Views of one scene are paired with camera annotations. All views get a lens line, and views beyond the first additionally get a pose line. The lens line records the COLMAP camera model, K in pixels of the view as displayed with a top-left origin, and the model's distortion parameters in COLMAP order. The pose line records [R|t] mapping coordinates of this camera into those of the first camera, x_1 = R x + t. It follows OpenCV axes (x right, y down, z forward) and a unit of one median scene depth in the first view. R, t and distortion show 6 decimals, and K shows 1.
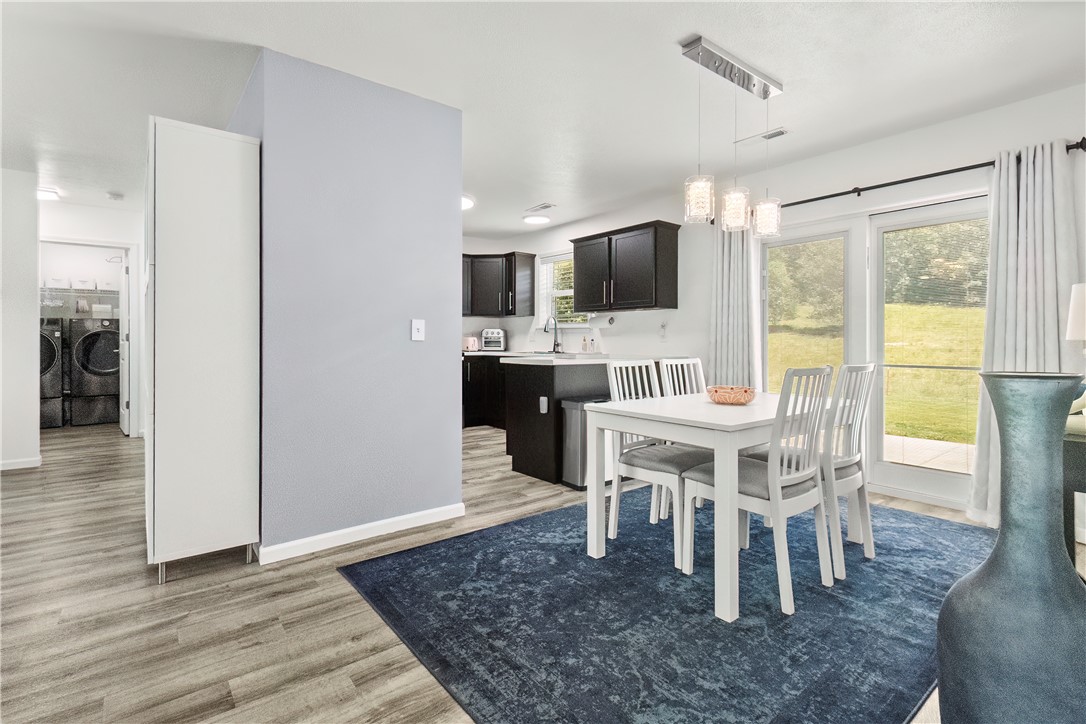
lens RADIAL K [[517.9, 0, 539.4], [0, 517.9, 341.4], [0, 0, 1]] dist [0.001020, -0.000059]
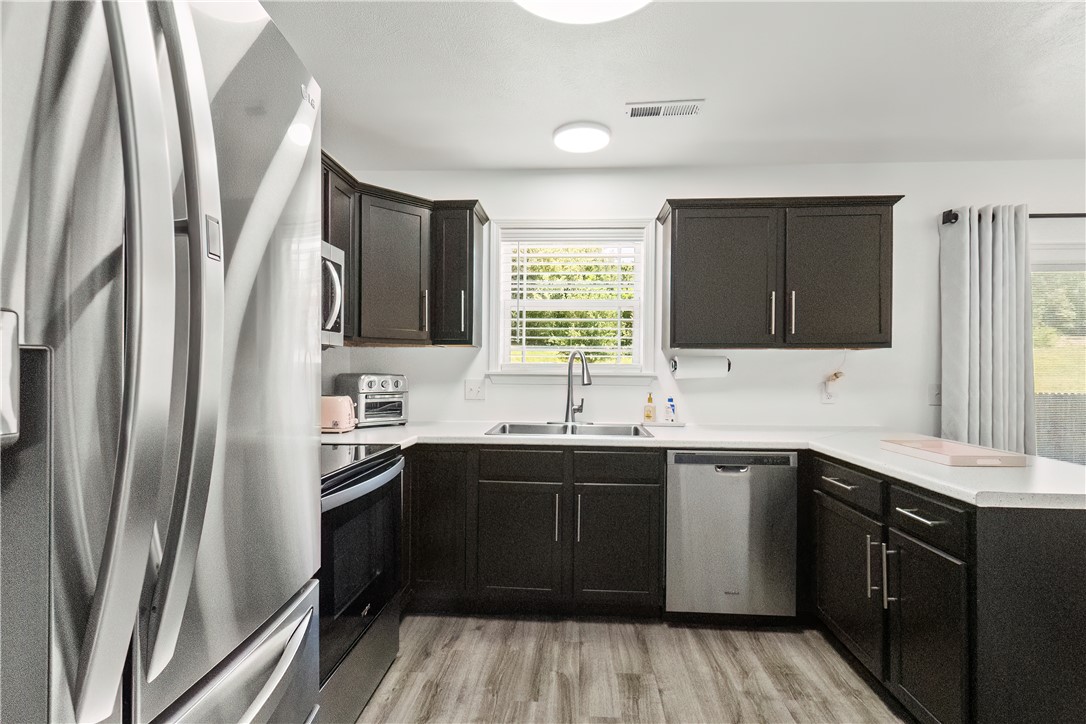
lens RADIAL K [[506.6, 0, 543.0], [0, 506.6, 362.0], [0, 0, 1]] dist [0.000189, -0.000082]
pose [[0.668600, 0.013262, 0.743504, -0.536330], [-0.002179, 0.999872, -0.015876, -0.047535], [-0.743619, 0.008995, 0.668543, 1.093615]]
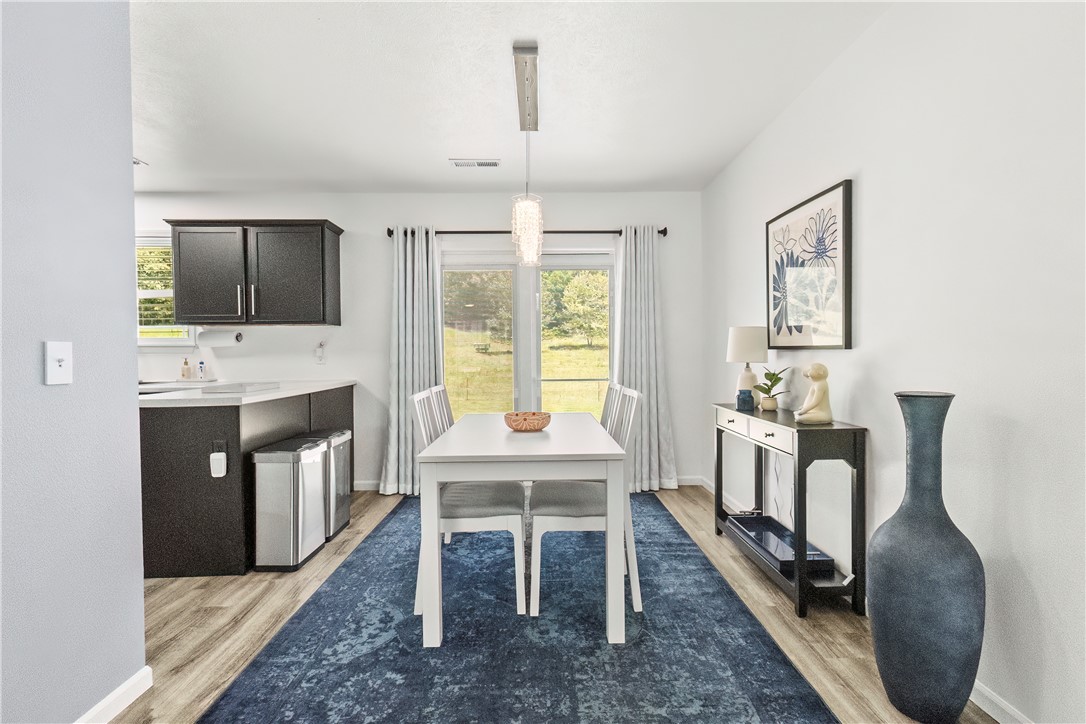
lens RADIAL K [[506.6, 0, 543.0], [0, 506.6, 362.0], [0, 0, 1]] dist [0.000189, -0.000082]
pose [[0.595989, -0.025551, 0.802586, -0.268766], [0.011097, 0.999660, 0.023584, -0.022317], [-0.802916, -0.005150, 0.596070, 0.270431]]
